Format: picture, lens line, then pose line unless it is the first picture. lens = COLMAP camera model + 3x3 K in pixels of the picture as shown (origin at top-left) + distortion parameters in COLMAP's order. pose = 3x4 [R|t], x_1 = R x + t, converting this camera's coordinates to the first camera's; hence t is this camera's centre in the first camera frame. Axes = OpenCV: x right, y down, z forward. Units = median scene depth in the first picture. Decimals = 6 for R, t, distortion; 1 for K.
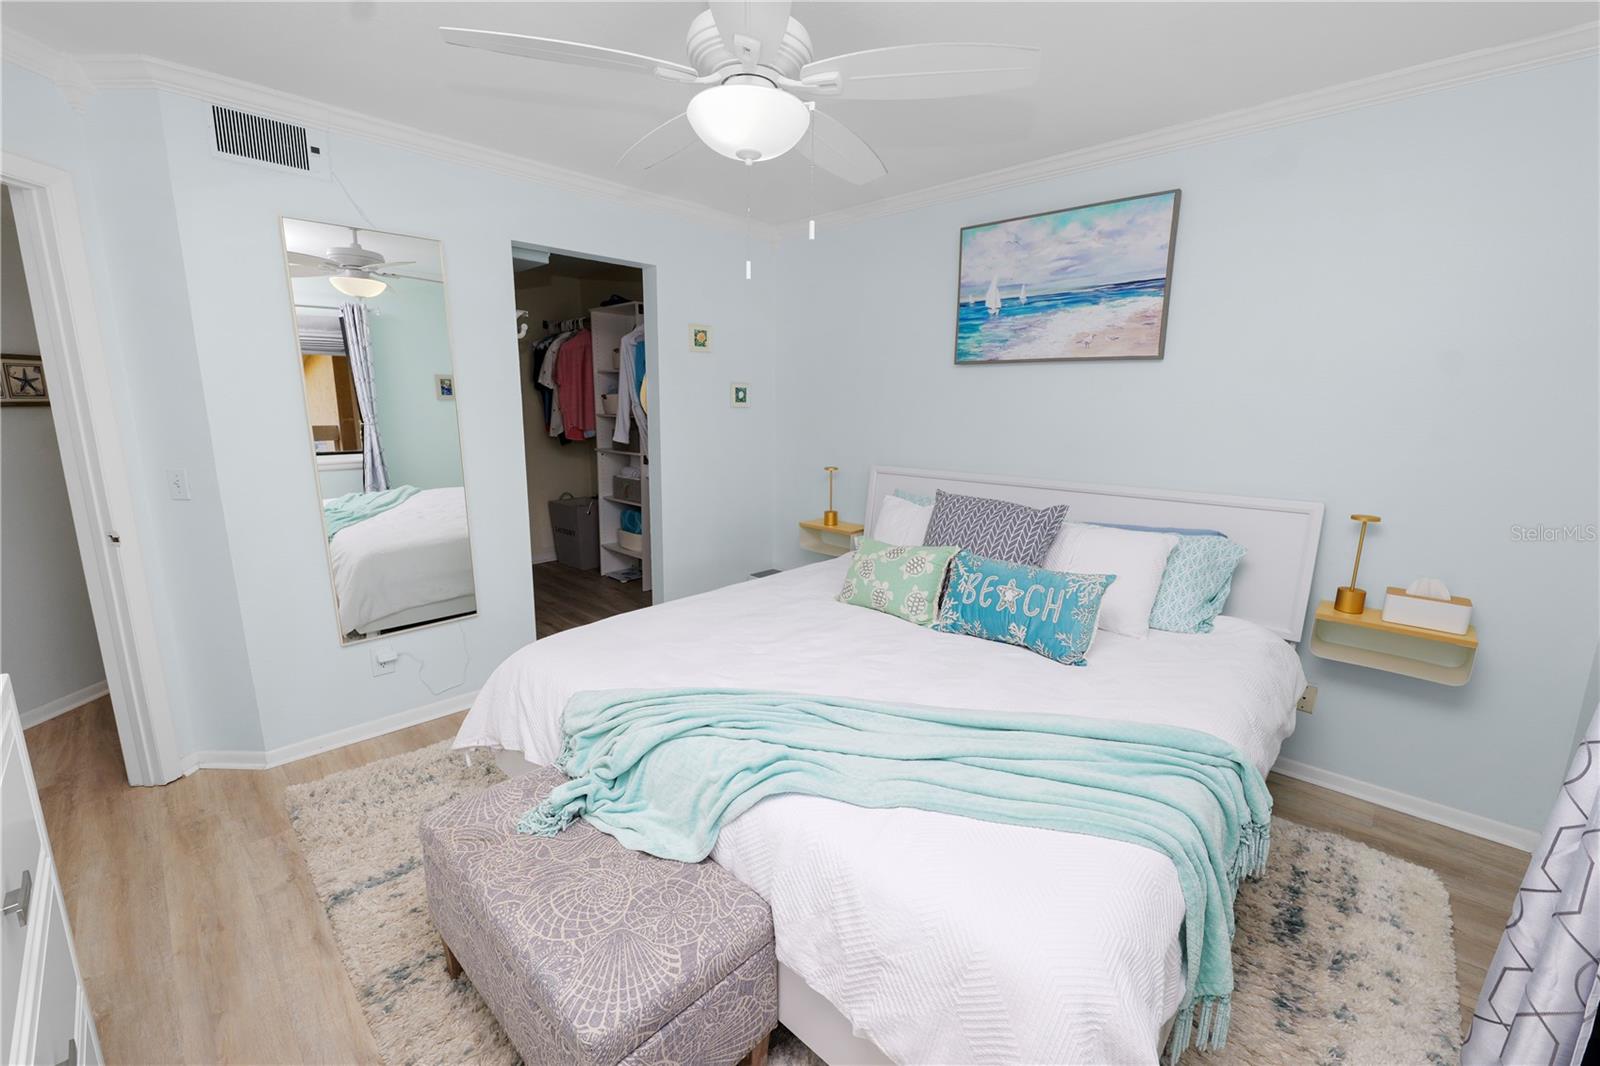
lens RADIAL K [[651.8, 0, 800.0], [0, 651.8, 533.0], [0, 0, 1]] dist [-0.011199, 0.000074]
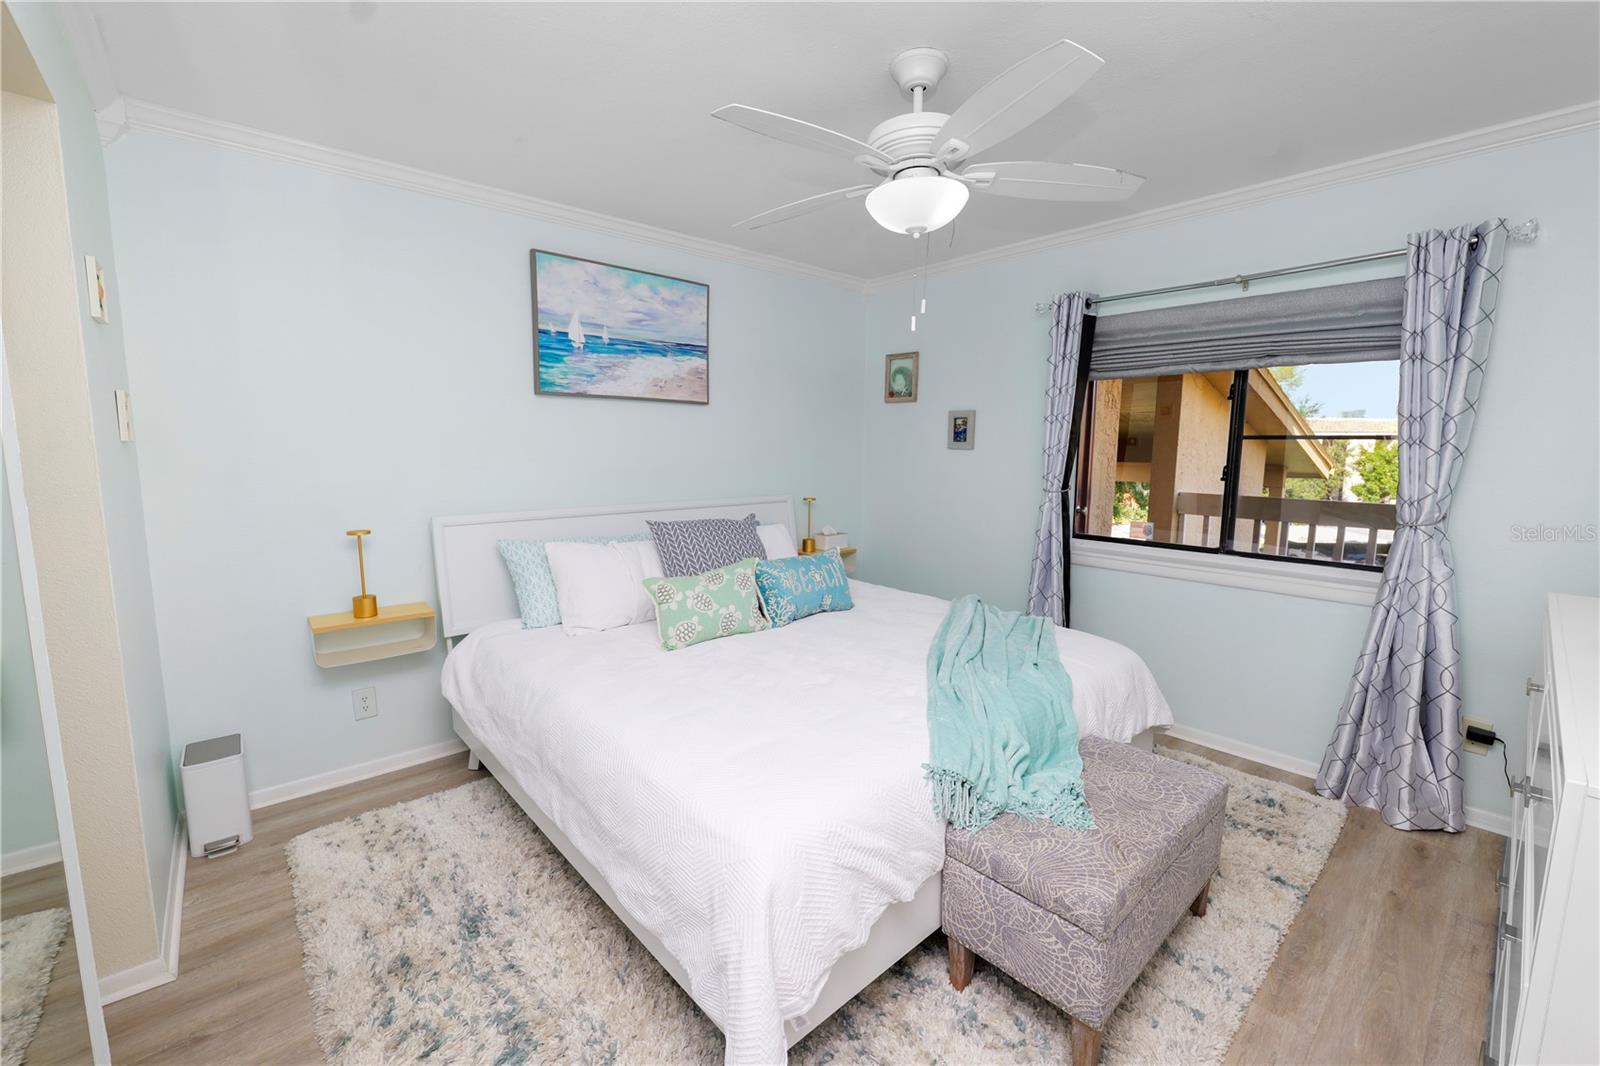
lens RADIAL K [[654.1, 0, 796.4], [0, 654.1, 526.4], [0, 0, 1]] dist [0.033602, 0.000017]
pose [[0.088018, -0.143012, 0.985799, -0.737925], [0.185386, 0.974702, 0.124850, -0.135772], [-0.978716, 0.171765, 0.112303, 0.620388]]
